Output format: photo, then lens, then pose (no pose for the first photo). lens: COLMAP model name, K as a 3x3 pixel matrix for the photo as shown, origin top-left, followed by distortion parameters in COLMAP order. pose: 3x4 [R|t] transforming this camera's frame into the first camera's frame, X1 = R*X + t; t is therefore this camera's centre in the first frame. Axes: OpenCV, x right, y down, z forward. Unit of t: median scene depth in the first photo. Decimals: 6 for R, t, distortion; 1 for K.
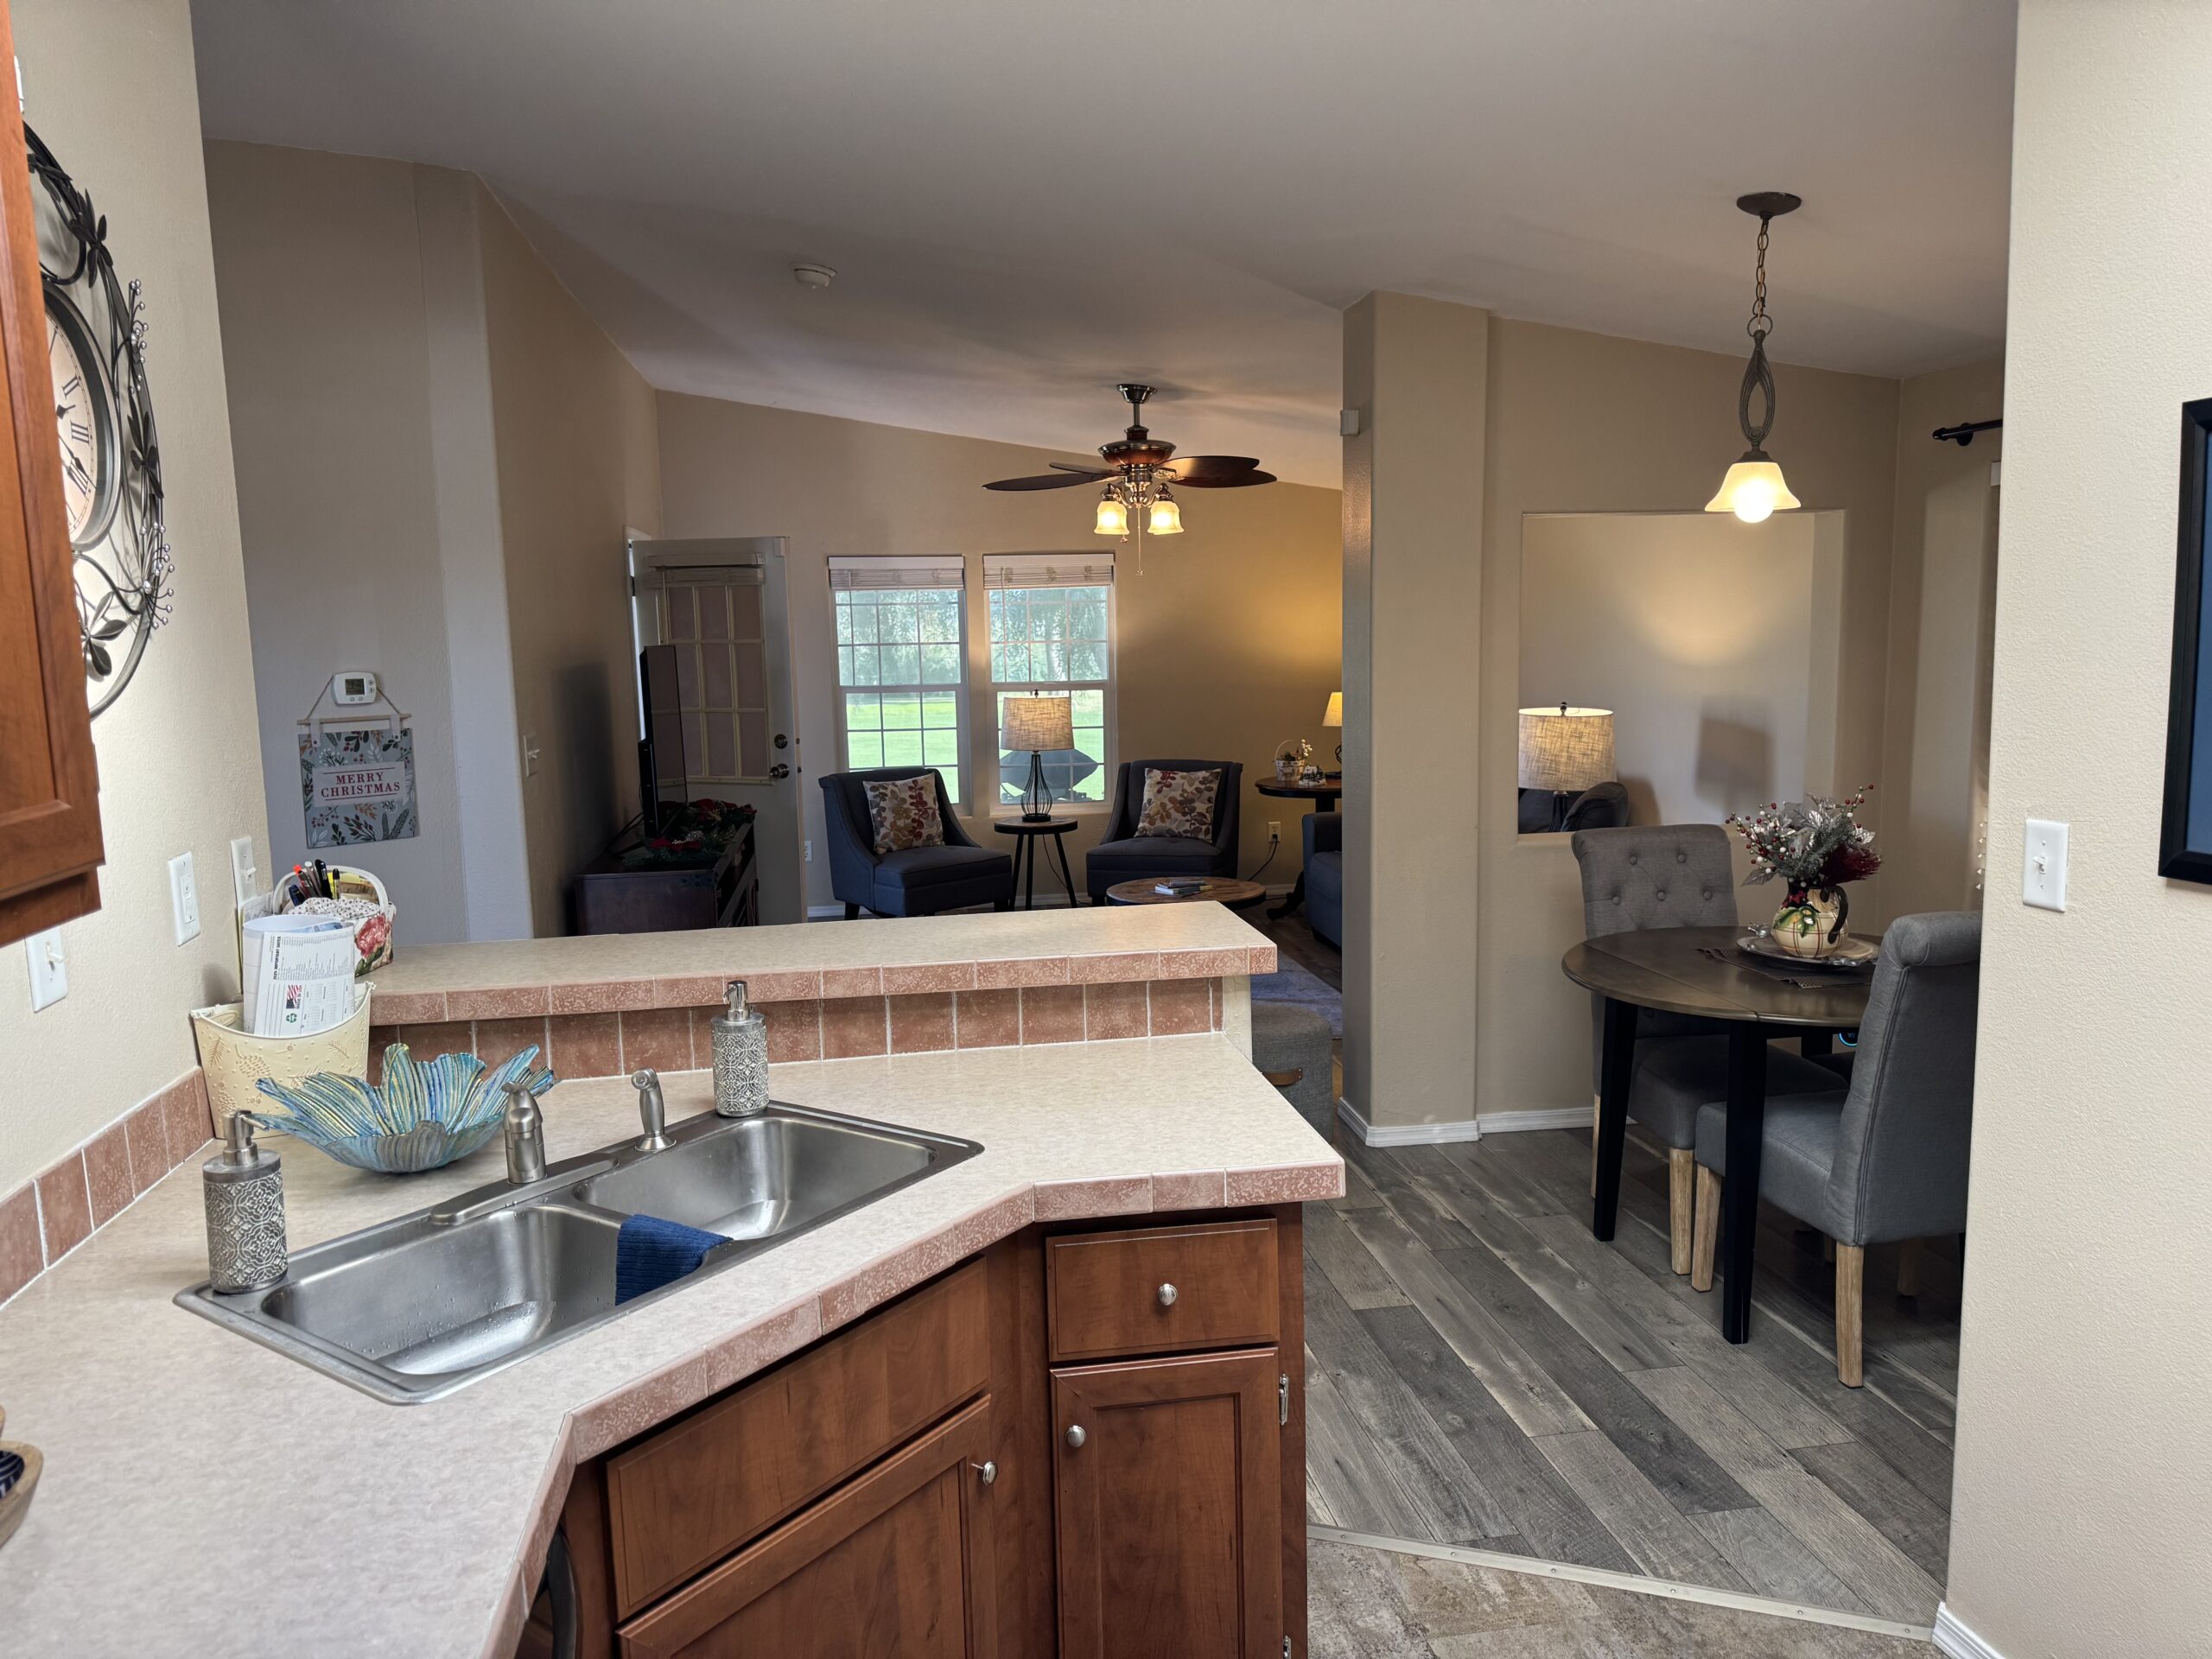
lens RADIAL K [[1581.0, 0, 1098.3], [0, 1581.0, 832.4], [0, 0, 1]] dist [0.065007, -0.063002]
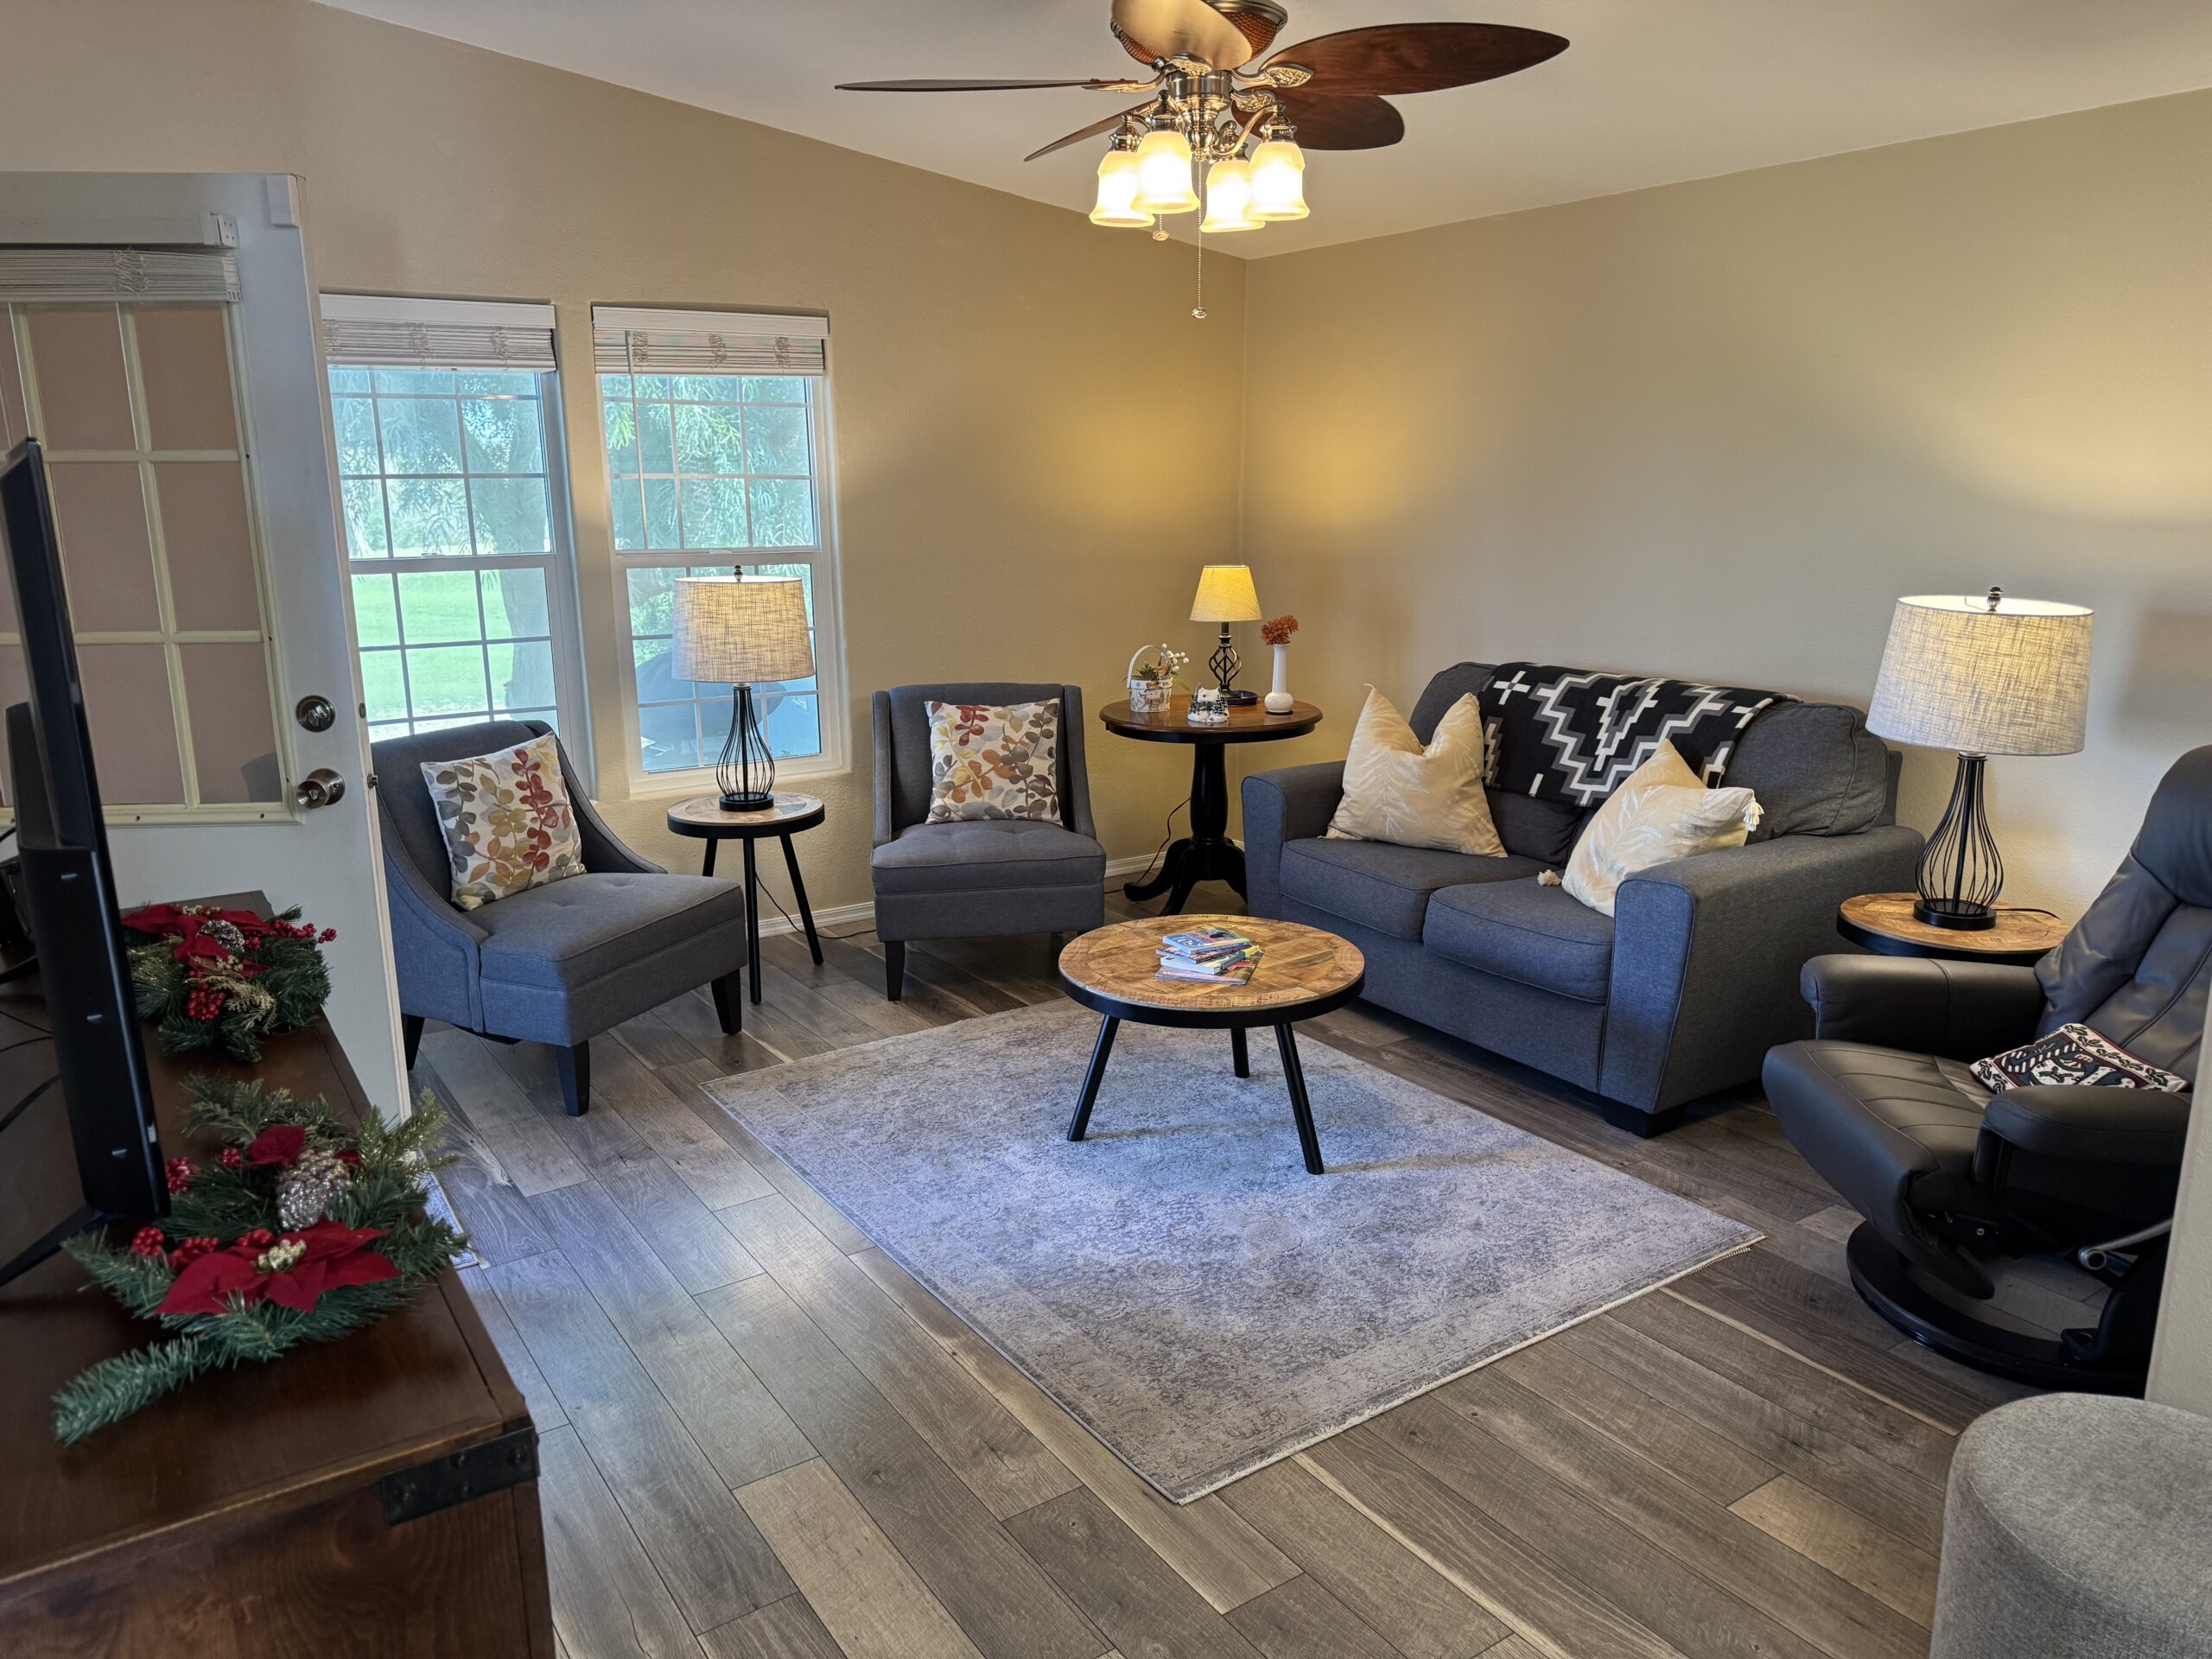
lens RADIAL K [[1581.0, 0, 1113.3], [0, 1581.0, 837.9], [0, 0, 1]] dist [0.065007, -0.063002]
pose [[0.904817, -0.084993, 0.417232, -0.157381], [0.045470, 0.993560, 0.103786, -0.049068], [-0.423366, -0.074936, 0.902854, 0.456240]]
